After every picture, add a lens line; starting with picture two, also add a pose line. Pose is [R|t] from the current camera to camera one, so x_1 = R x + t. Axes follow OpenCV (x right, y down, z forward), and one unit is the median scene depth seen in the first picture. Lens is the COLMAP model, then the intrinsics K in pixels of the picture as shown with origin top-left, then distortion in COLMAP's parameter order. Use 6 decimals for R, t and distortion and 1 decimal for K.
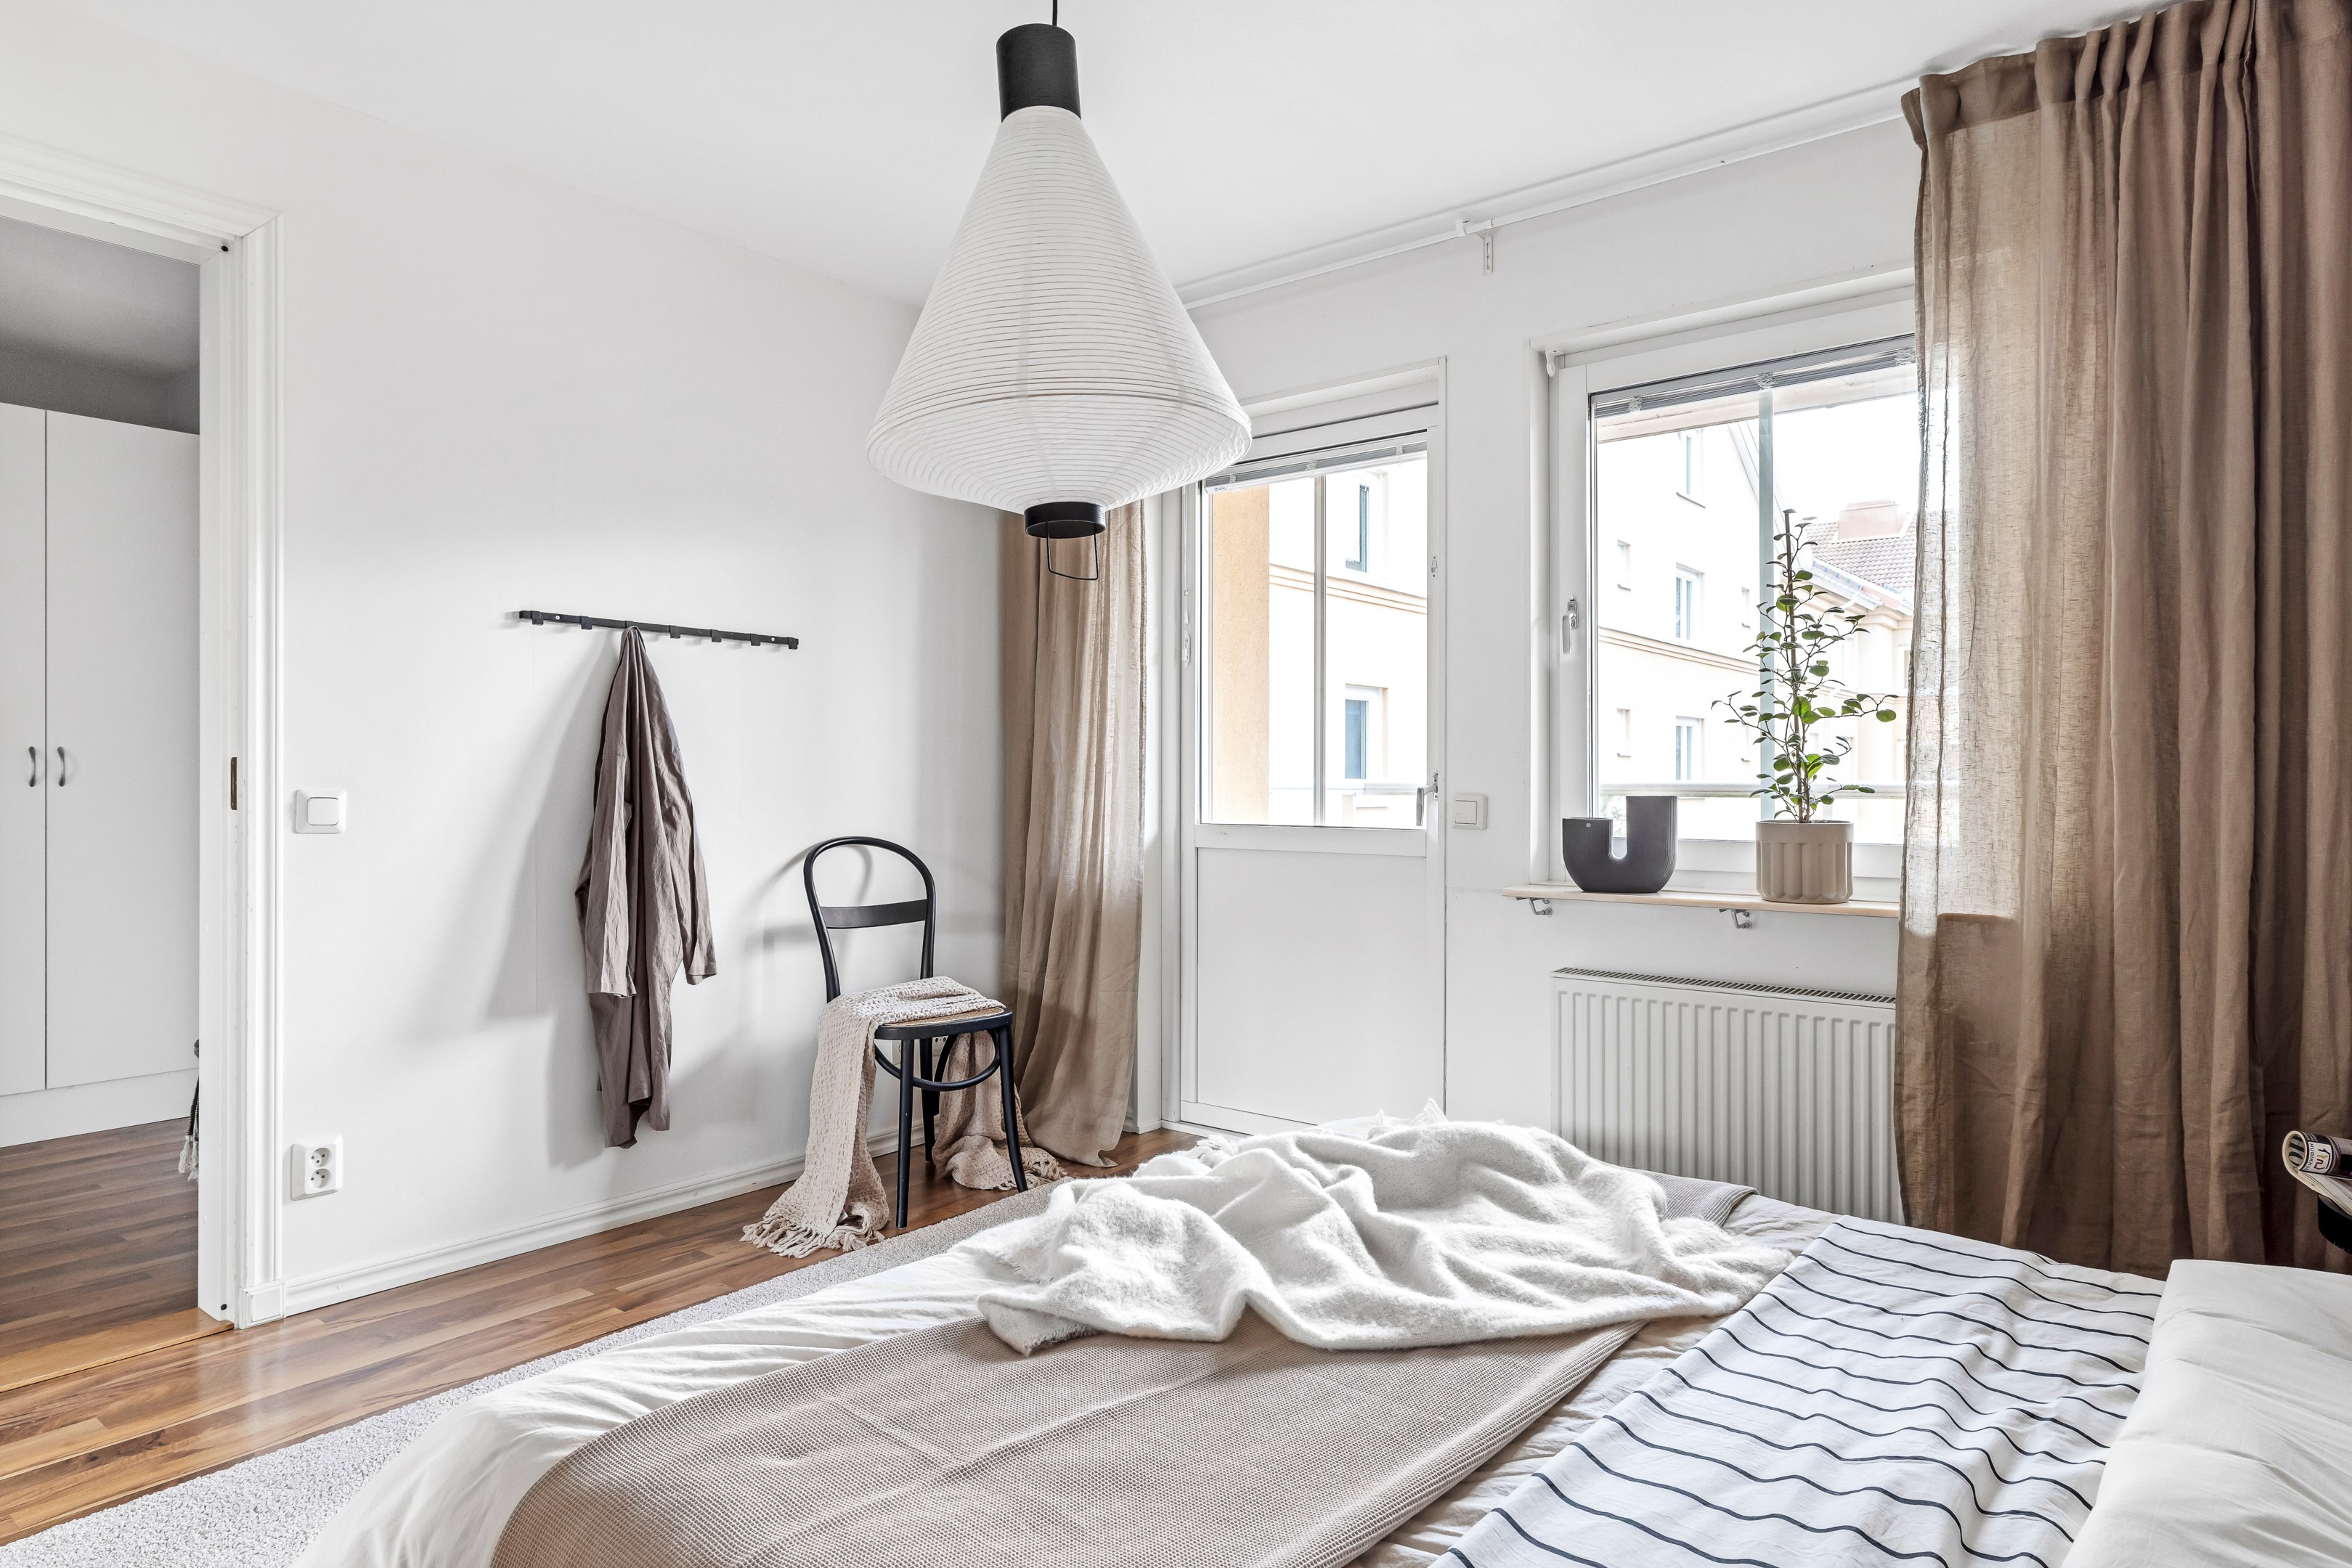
lens RADIAL K [[1368.5, 0, 1176.0], [0, 1368.5, 784.0], [0, 0, 1]] dist [-0.000435, -0.000117]
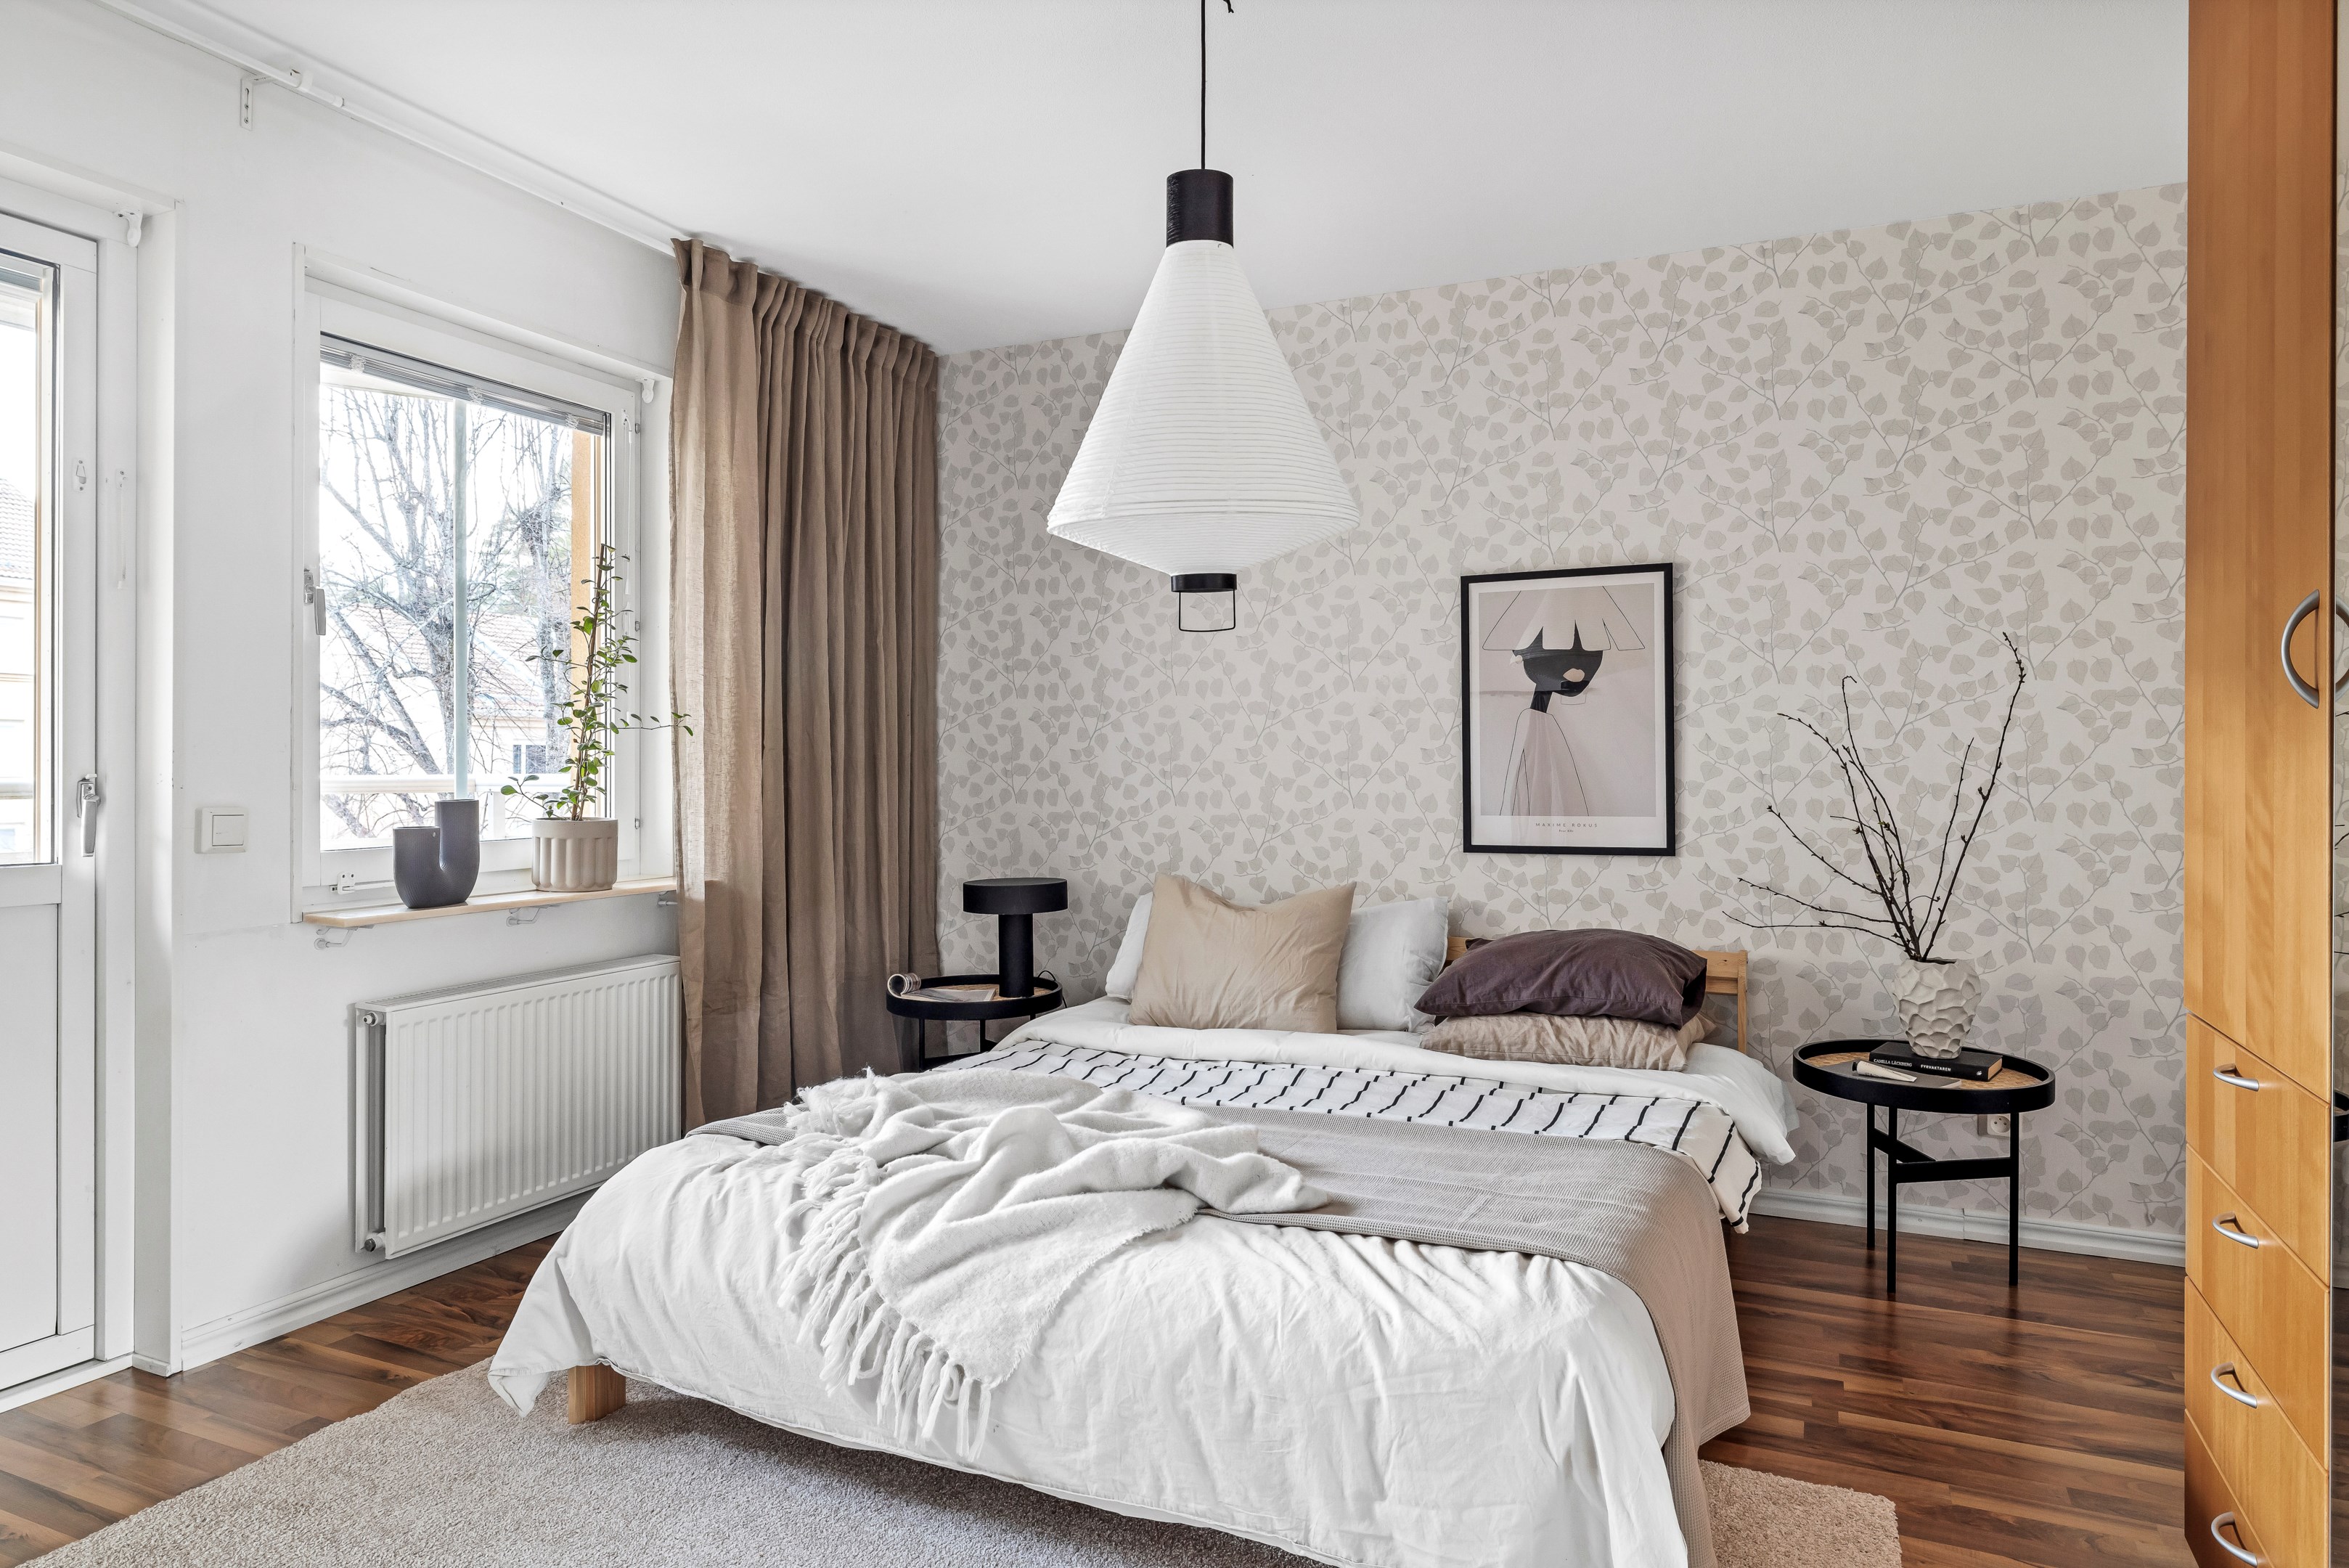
lens RADIAL K [[1430.0, 0, 1169.6], [0, 1430.0, 762.0], [0, 0, 1]] dist [-0.006948, -0.001409]
pose [[-0.228994, 0.002786, 0.973424, -0.761089], [-0.000277, 0.999996, -0.002928, -0.015022], [-0.973428, -0.000940, -0.228993, 0.764773]]
